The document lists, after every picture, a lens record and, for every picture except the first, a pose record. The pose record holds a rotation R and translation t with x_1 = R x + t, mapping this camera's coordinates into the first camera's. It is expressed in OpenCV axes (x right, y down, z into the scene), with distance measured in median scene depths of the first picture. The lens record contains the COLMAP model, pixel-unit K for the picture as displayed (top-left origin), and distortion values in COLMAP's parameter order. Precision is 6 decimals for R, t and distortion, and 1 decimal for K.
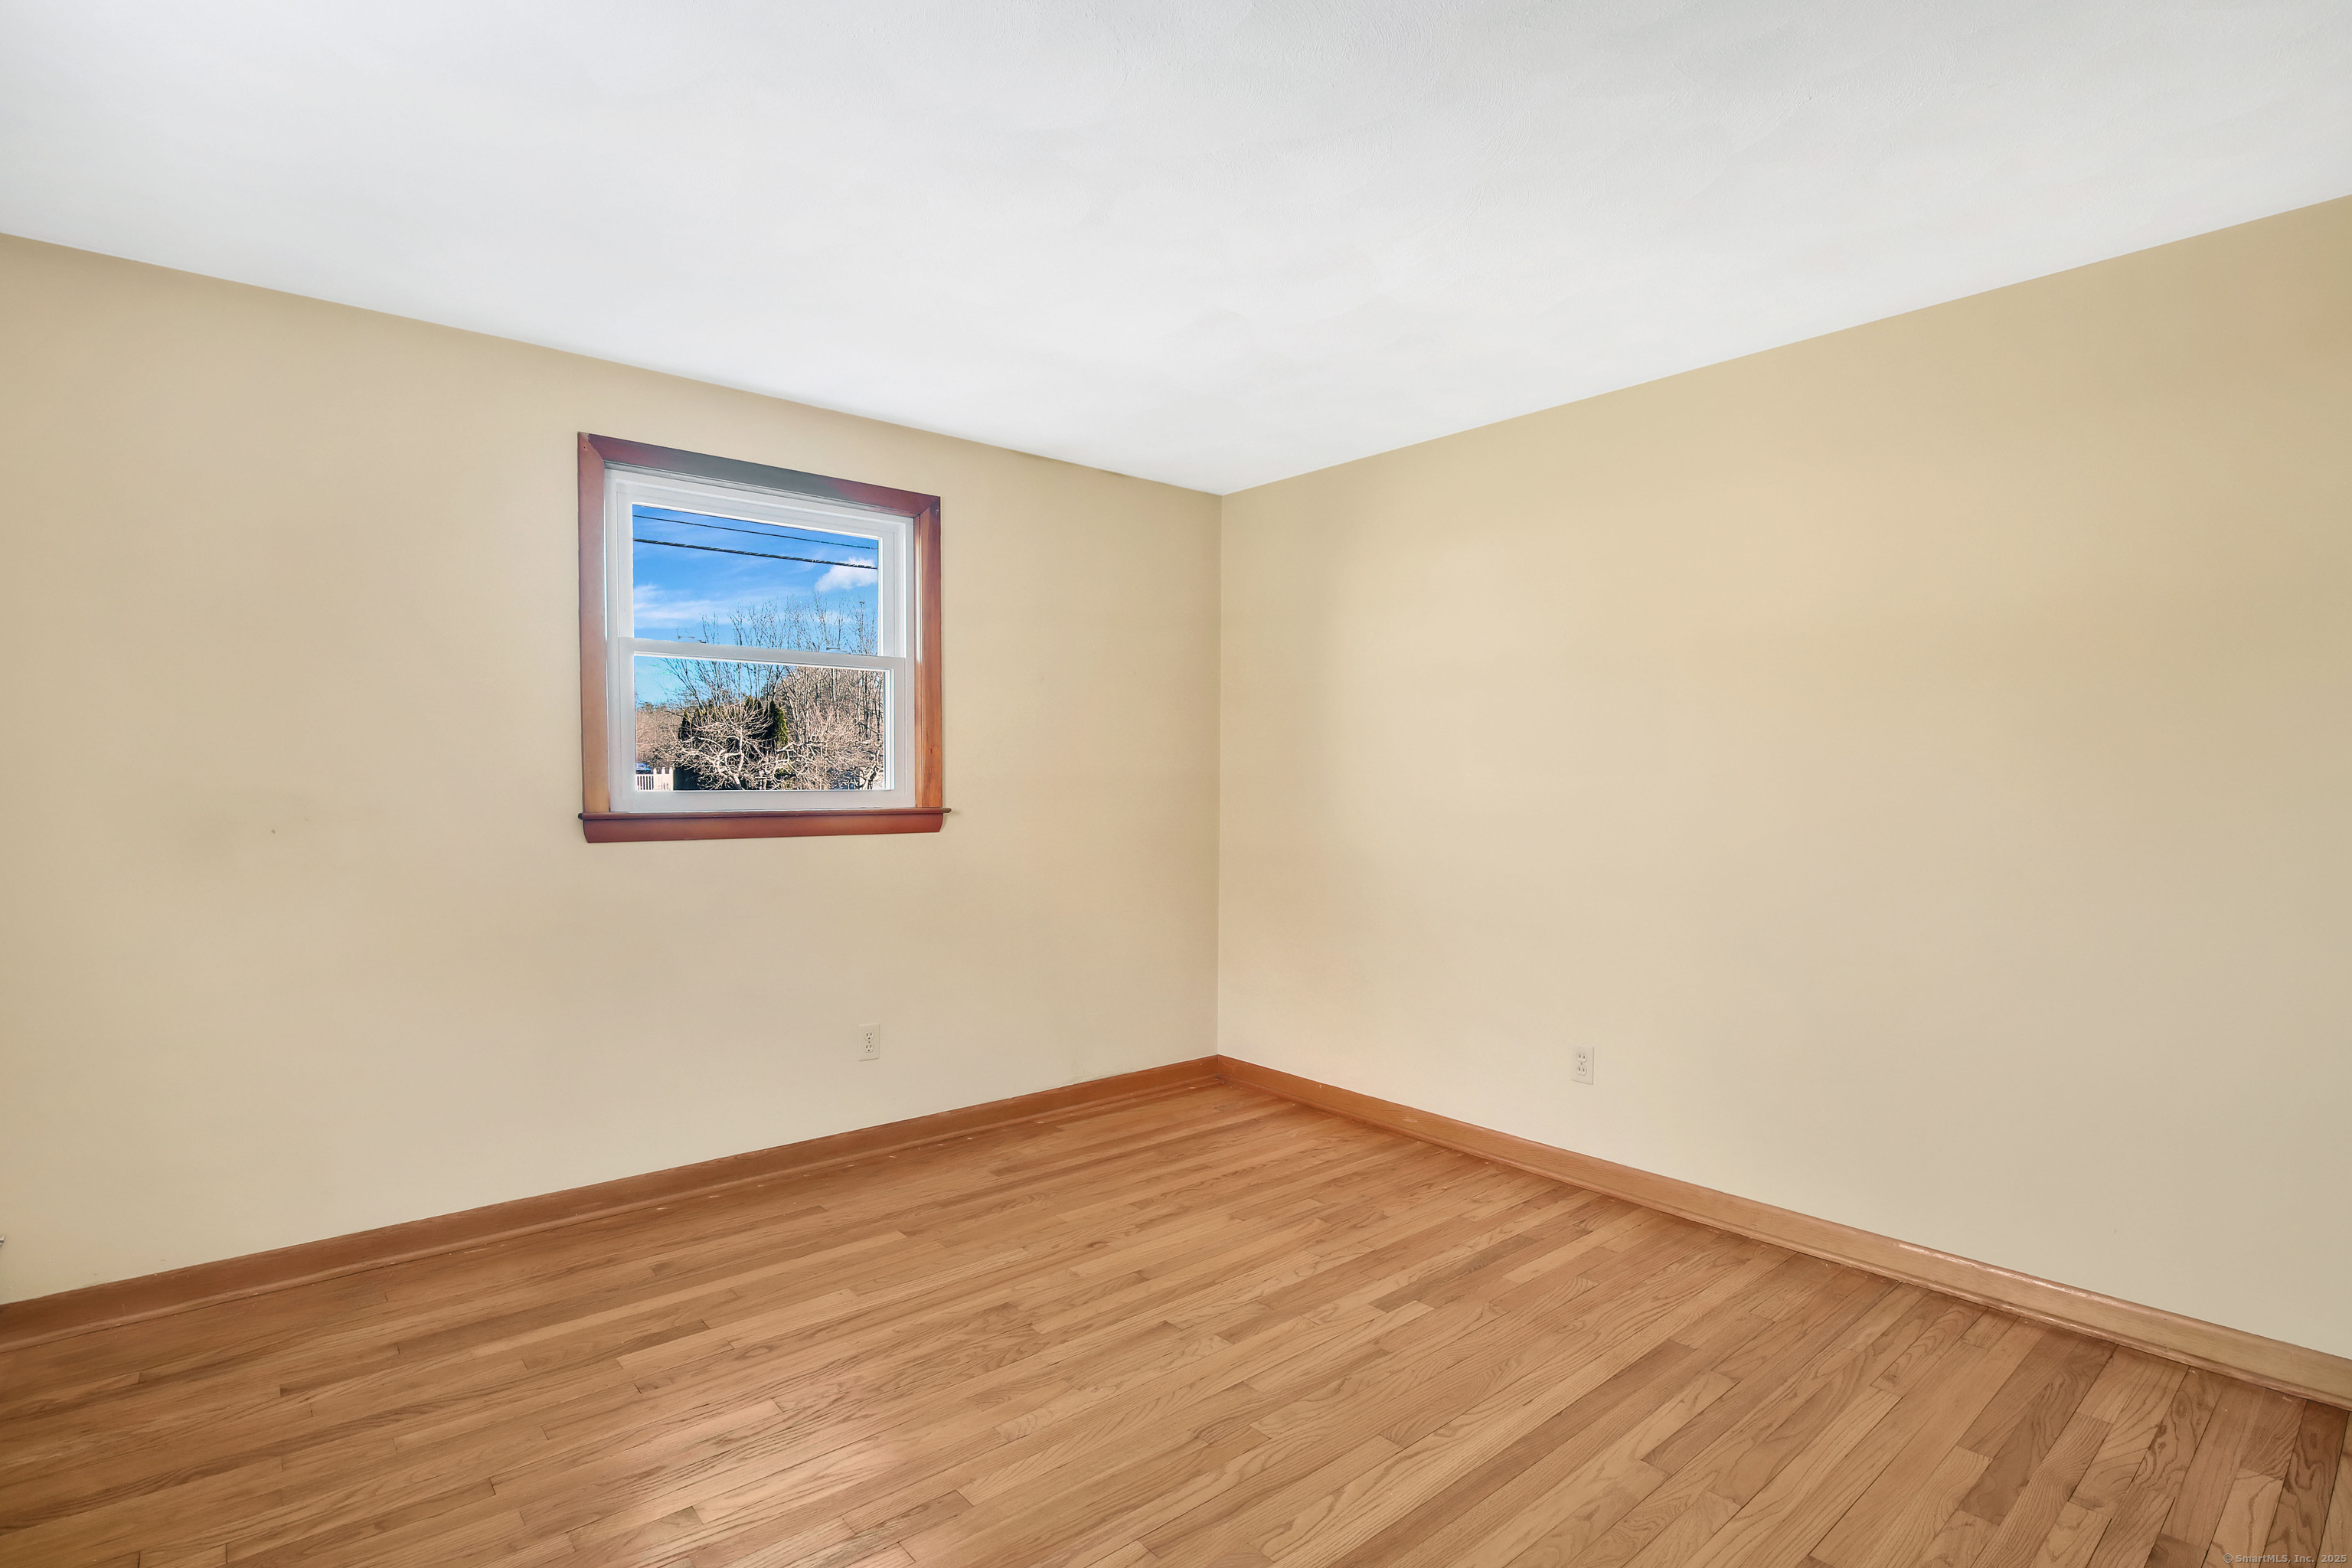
lens RADIAL K [[1135.2, 0, 1176.0], [0, 1135.2, 784.0], [0, 0, 1]] dist [0.000005, -0.000165]
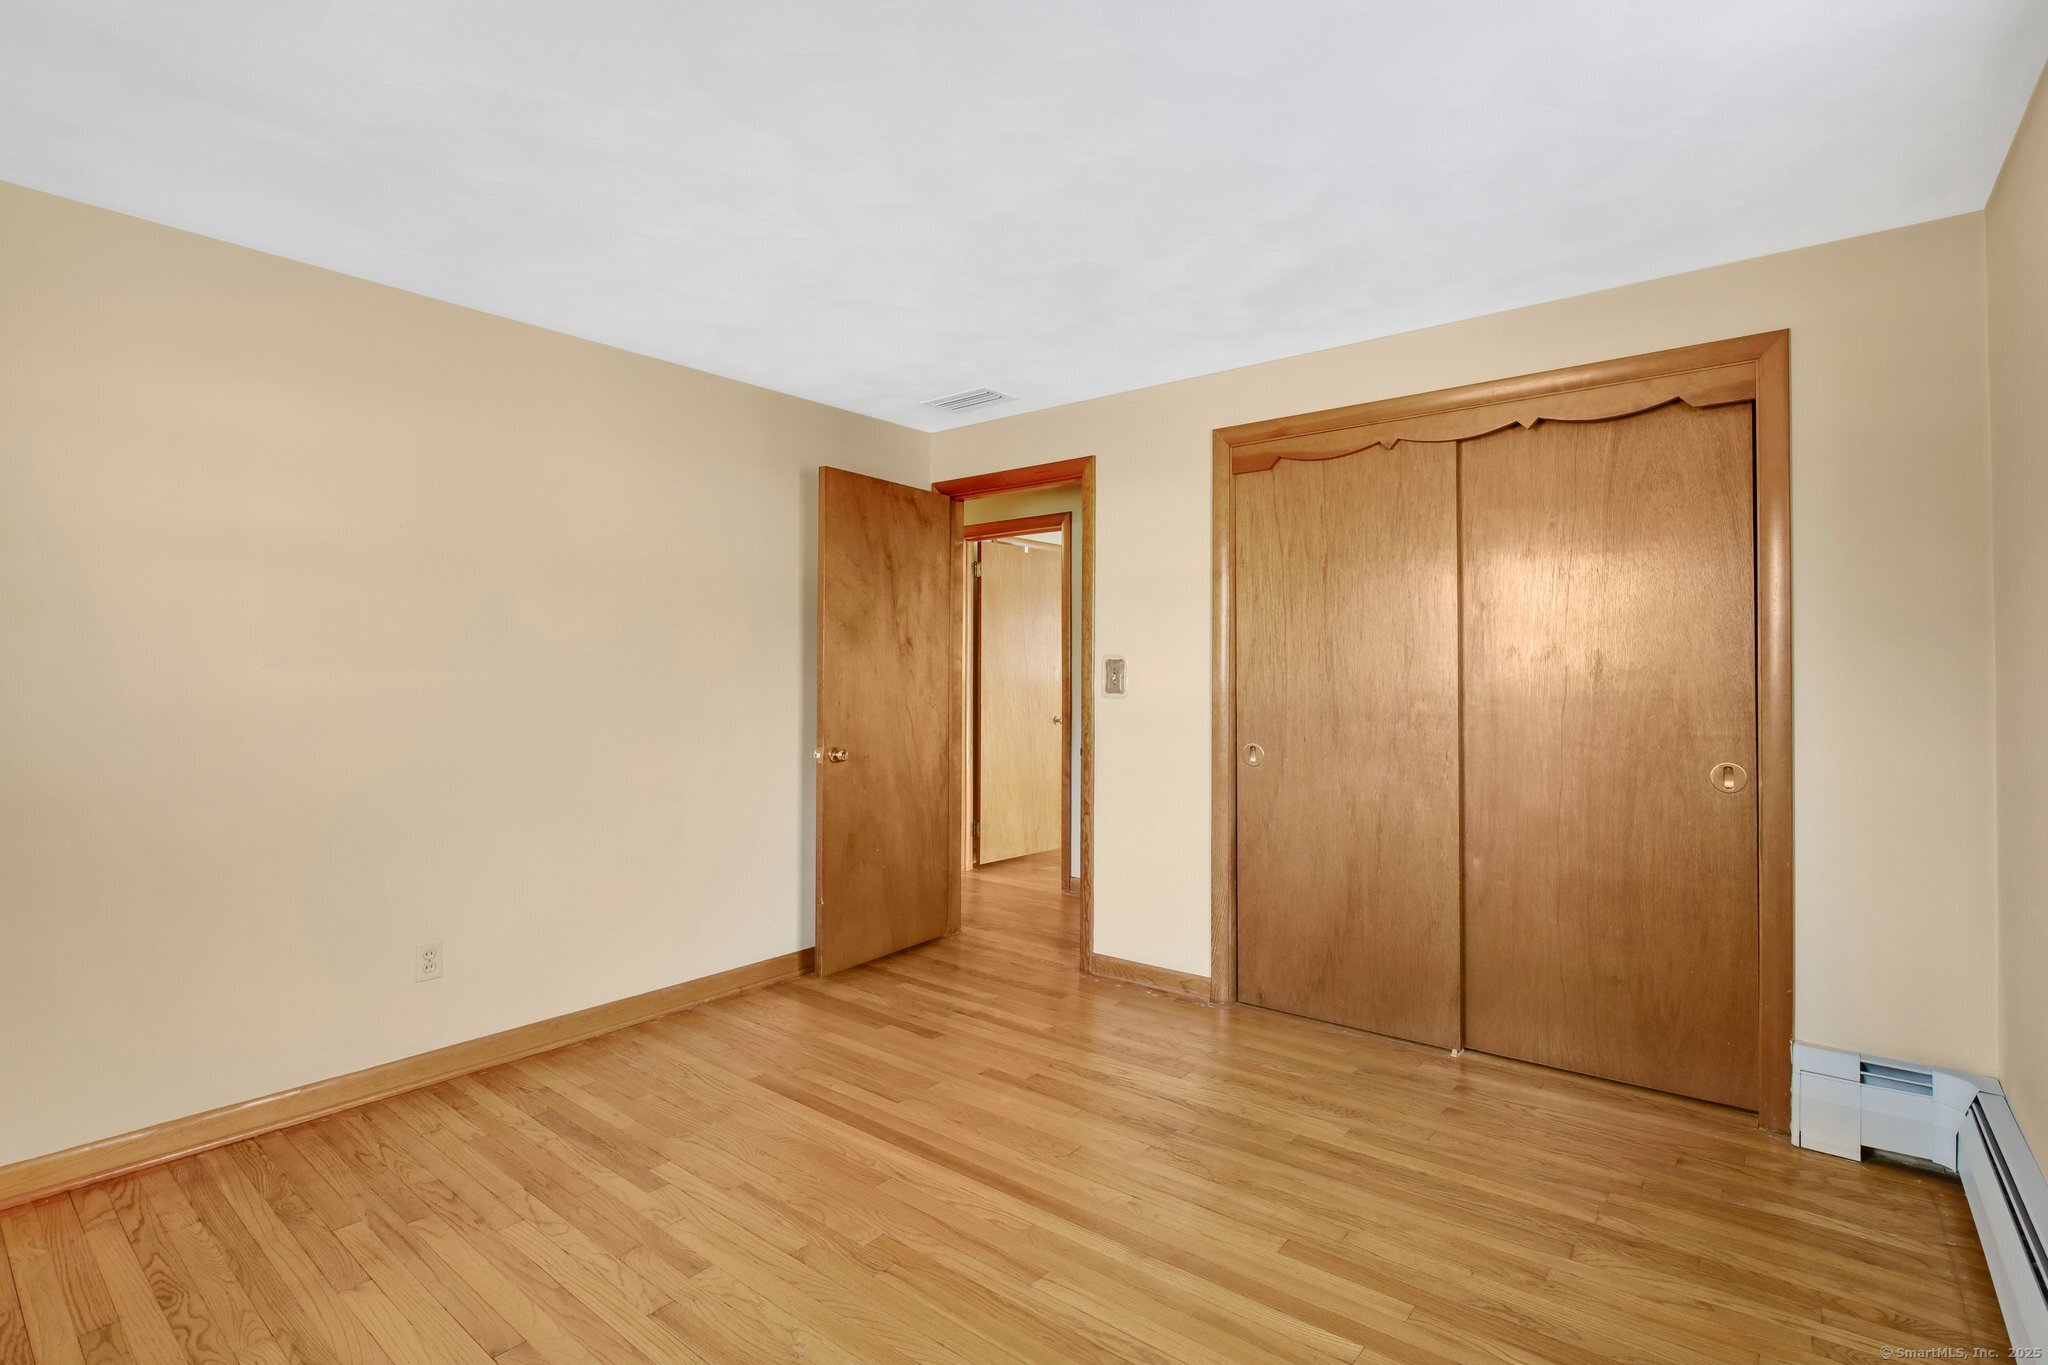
lens RADIAL K [[989.2, 0, 1025.5], [0, 989.2, 674.1], [0, 0, 1]] dist [-0.003773, -0.001347]
pose [[-0.161325, -0.004446, 0.986891, -0.653305], [0.012877, 0.999895, 0.006610, -0.003956], [-0.986817, 0.013775, -0.161251, 0.702442]]
